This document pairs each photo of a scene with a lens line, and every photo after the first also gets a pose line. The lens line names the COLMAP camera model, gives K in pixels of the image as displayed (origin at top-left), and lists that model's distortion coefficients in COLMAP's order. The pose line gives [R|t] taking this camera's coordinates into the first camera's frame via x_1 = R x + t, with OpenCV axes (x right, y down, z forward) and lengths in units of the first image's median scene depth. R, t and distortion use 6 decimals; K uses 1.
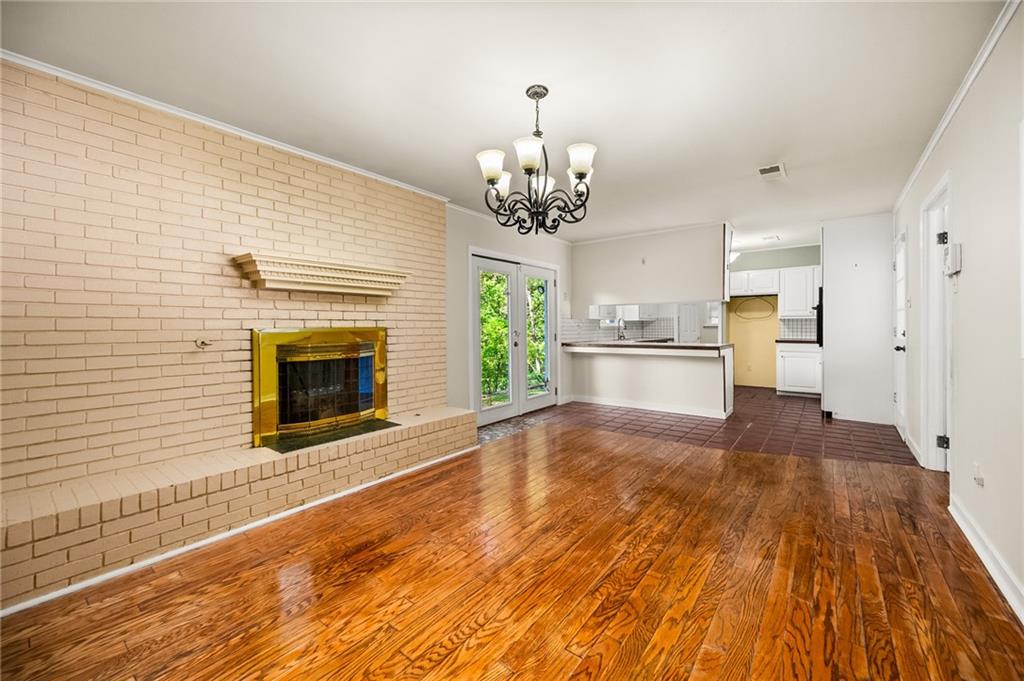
lens RADIAL K [[405.0, 0, 515.6], [0, 405.0, 331.5], [0, 0, 1]] dist [-0.002708, -0.000375]
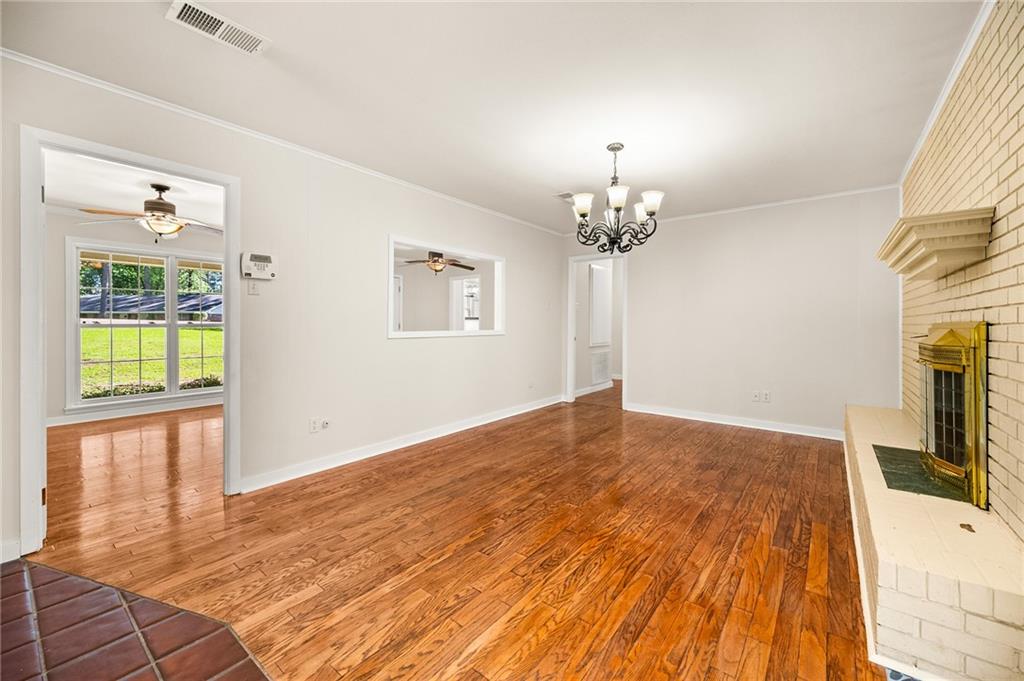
lens RADIAL K [[405.0, 0, 511.3], [0, 405.0, 322.2], [0, 0, 1]] dist [-0.002708, -0.000375]
pose [[-0.999909, 0.006146, 0.012004, 0.315519], [0.006237, 0.999952, 0.007518, -0.023551], [-0.011958, 0.007592, -0.999900, 1.932023]]
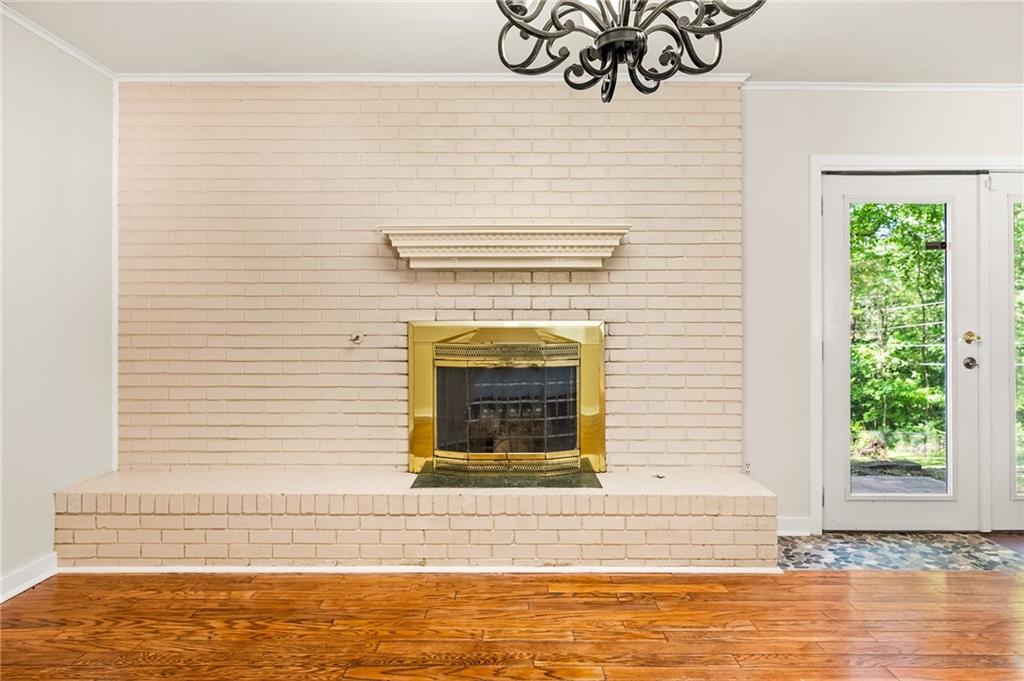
lens RADIAL K [[584.0, 0, 511.6], [0, 584.0, 325.1], [0, 0, 1]] dist [-0.004250, 0.000360]
pose [[0.606104, 0.011854, -0.795297, 0.371840], [-0.014346, 0.999889, 0.003970, -0.006824], [0.795256, 0.009003, 0.606207, 0.462824]]
